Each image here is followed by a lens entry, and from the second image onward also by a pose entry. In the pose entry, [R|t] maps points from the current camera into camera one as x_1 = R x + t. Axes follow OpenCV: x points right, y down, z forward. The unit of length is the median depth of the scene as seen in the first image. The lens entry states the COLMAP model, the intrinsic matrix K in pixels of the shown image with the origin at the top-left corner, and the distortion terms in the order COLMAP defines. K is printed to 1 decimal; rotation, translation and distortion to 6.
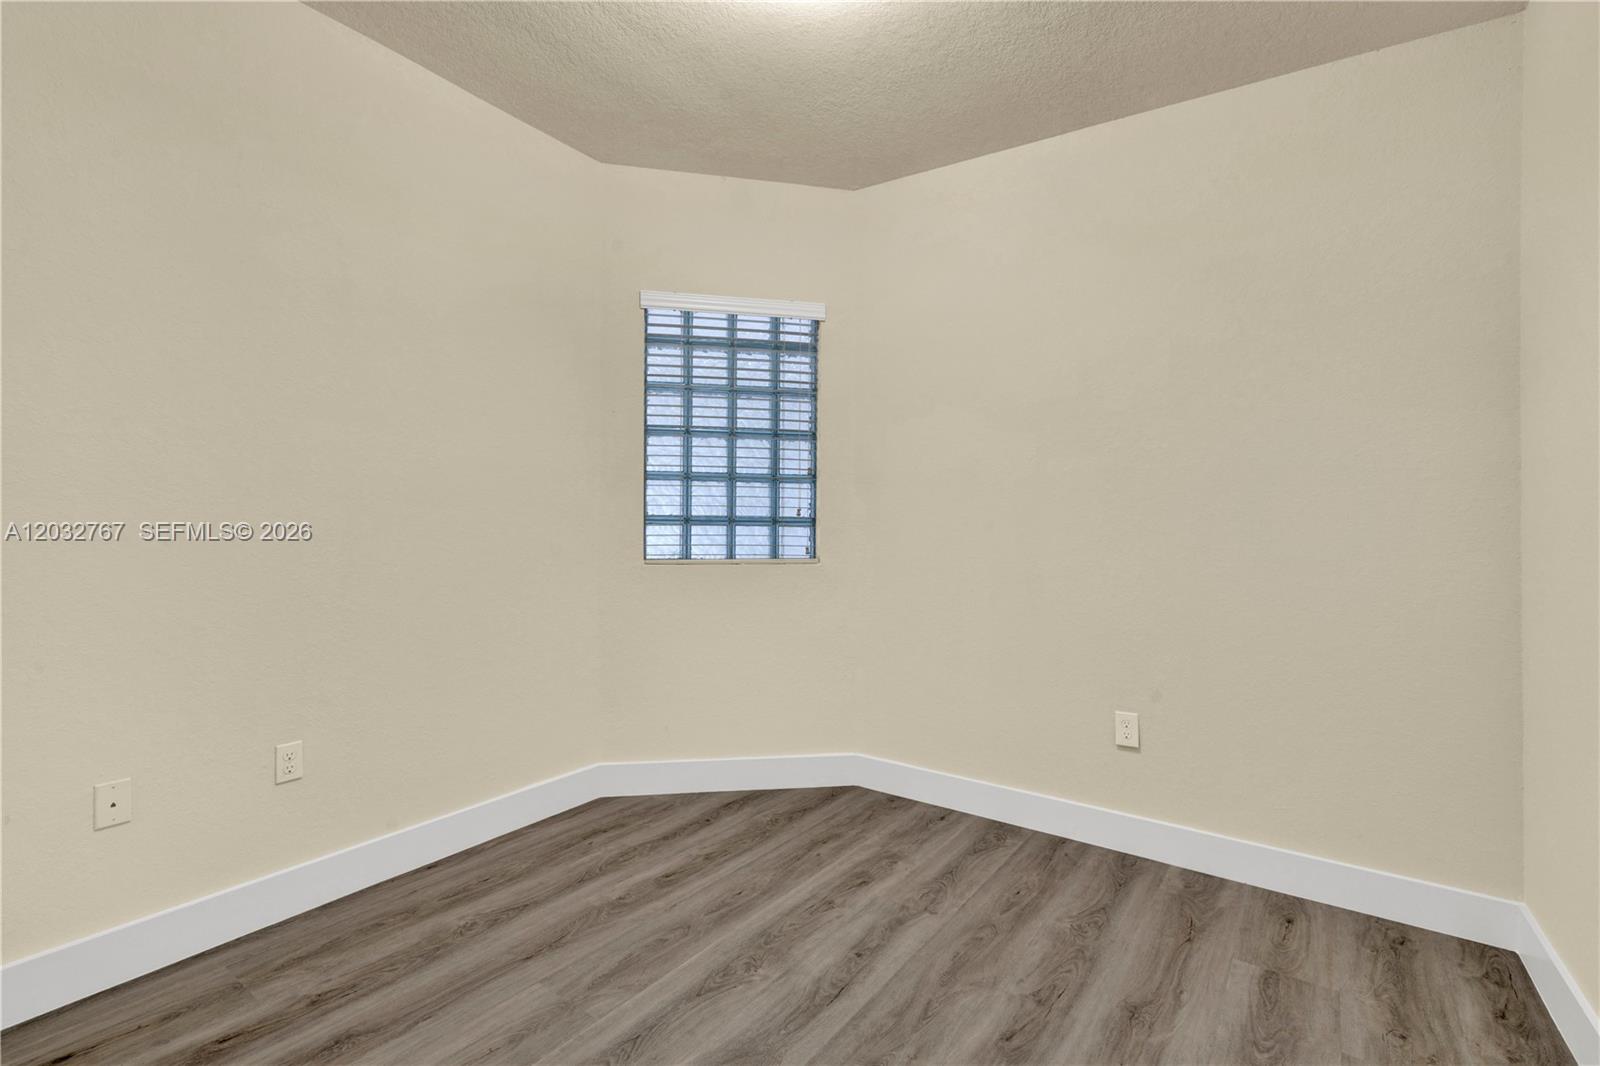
lens RADIAL K [[730.5, 0, 793.8], [0, 730.5, 549.1], [0, 0, 1]] dist [-0.003590, 0.000307]
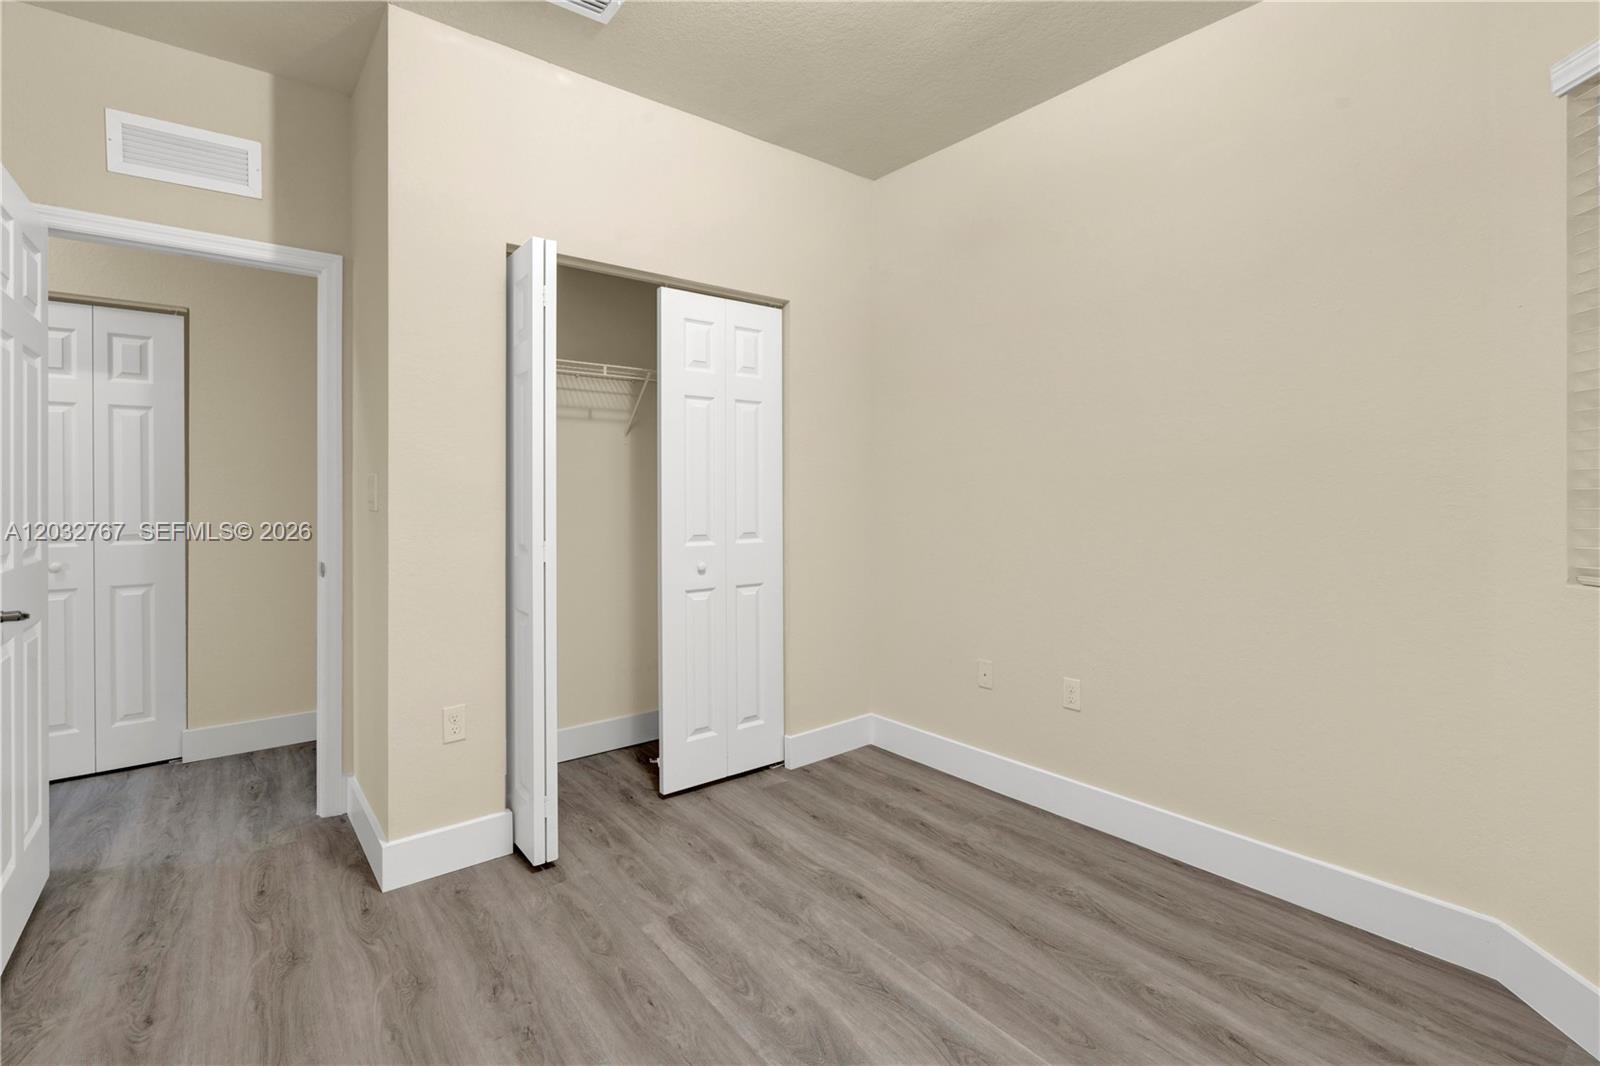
lens RADIAL K [[741.2, 0, 795.2], [0, 741.2, 492.3], [0, 0, 1]] dist [-0.000915, 0.001406]
pose [[-0.284269, -0.009464, -0.958698, 0.642067], [-0.039653, 0.999212, 0.001894, -0.034929], [0.957924, 0.038554, -0.284420, 0.865298]]
